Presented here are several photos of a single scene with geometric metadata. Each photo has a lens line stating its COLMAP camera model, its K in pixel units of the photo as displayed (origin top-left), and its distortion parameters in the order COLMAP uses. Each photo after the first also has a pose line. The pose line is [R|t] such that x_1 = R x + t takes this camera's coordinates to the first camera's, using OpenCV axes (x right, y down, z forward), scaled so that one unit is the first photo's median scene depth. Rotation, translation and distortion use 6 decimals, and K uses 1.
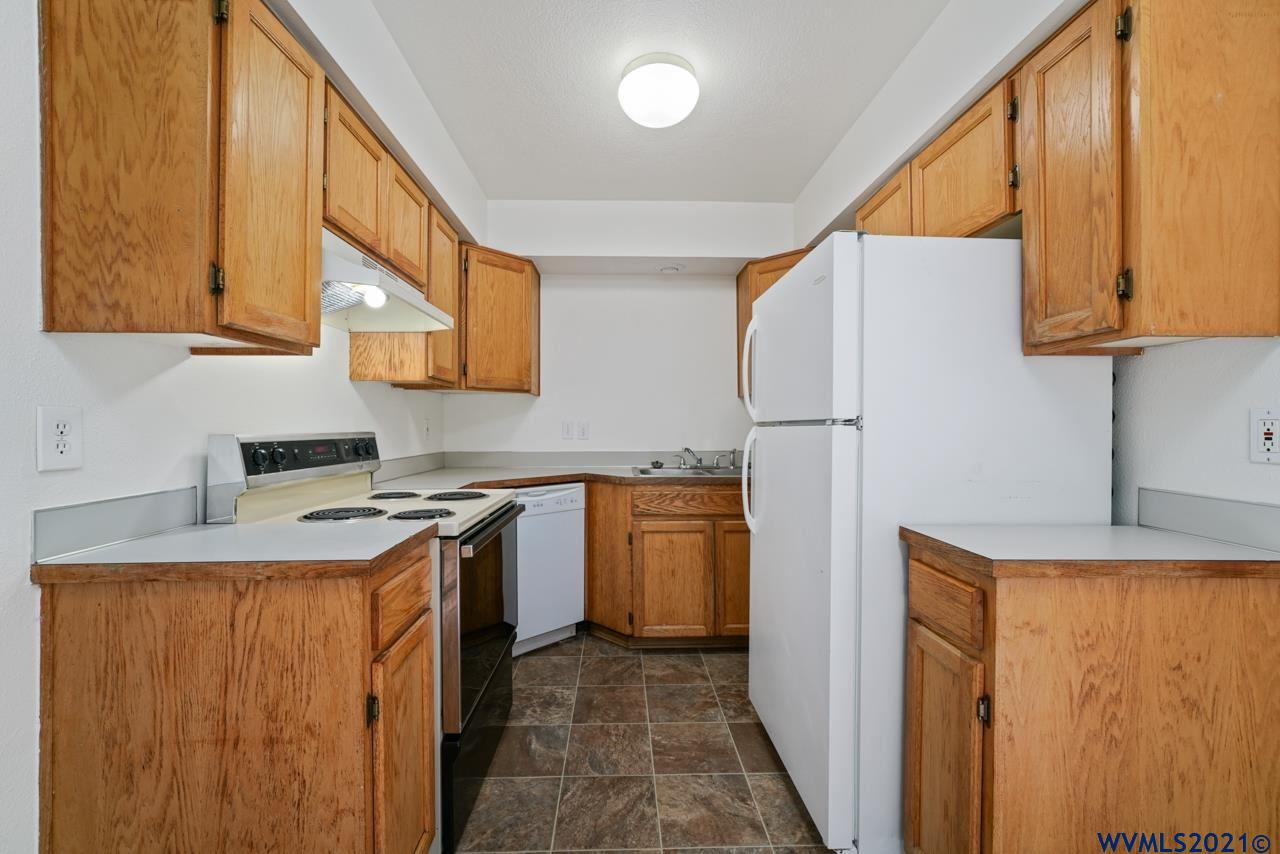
lens RADIAL K [[516.3, 0, 636.2], [0, 516.3, 423.9], [0, 0, 1]] dist [-0.005366, 0.001067]
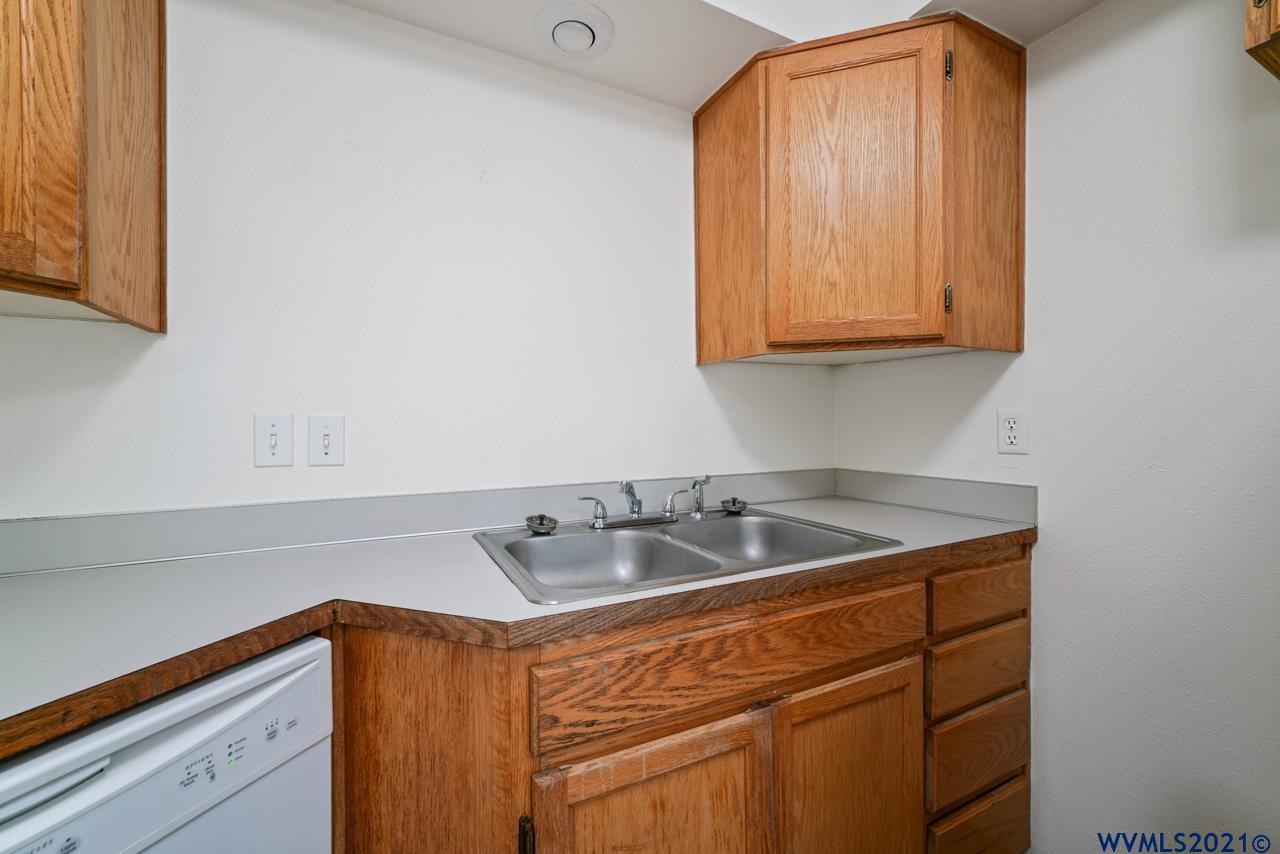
lens RADIAL K [[516.3, 0, 638.9], [0, 516.3, 425.9], [0, 0, 1]] dist [-0.005366, 0.001067]
pose [[0.908261, -0.004208, 0.418383, -0.070342], [0.002326, 0.999985, 0.005010, 0.001922], [-0.418398, -0.003577, 0.908257, 0.732550]]
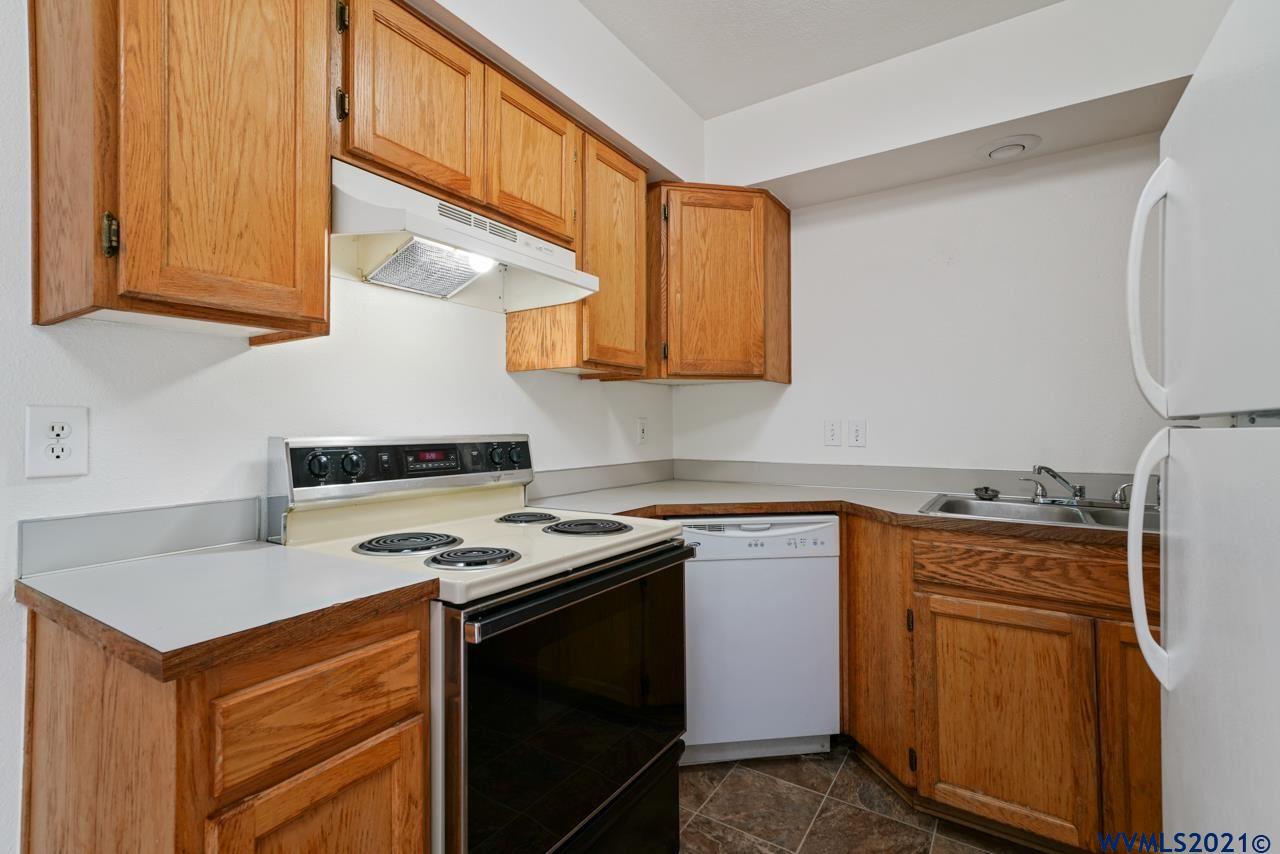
lens RADIAL K [[581.8, 0, 631.9], [0, 581.8, 417.3], [0, 0, 1]] dist [0.002756, 0.001604]
pose [[0.812967, -0.010823, -0.582210, 0.118739], [0.004298, 0.999912, -0.012587, 0.001007], [0.582294, 0.007730, 0.812941, 0.285513]]
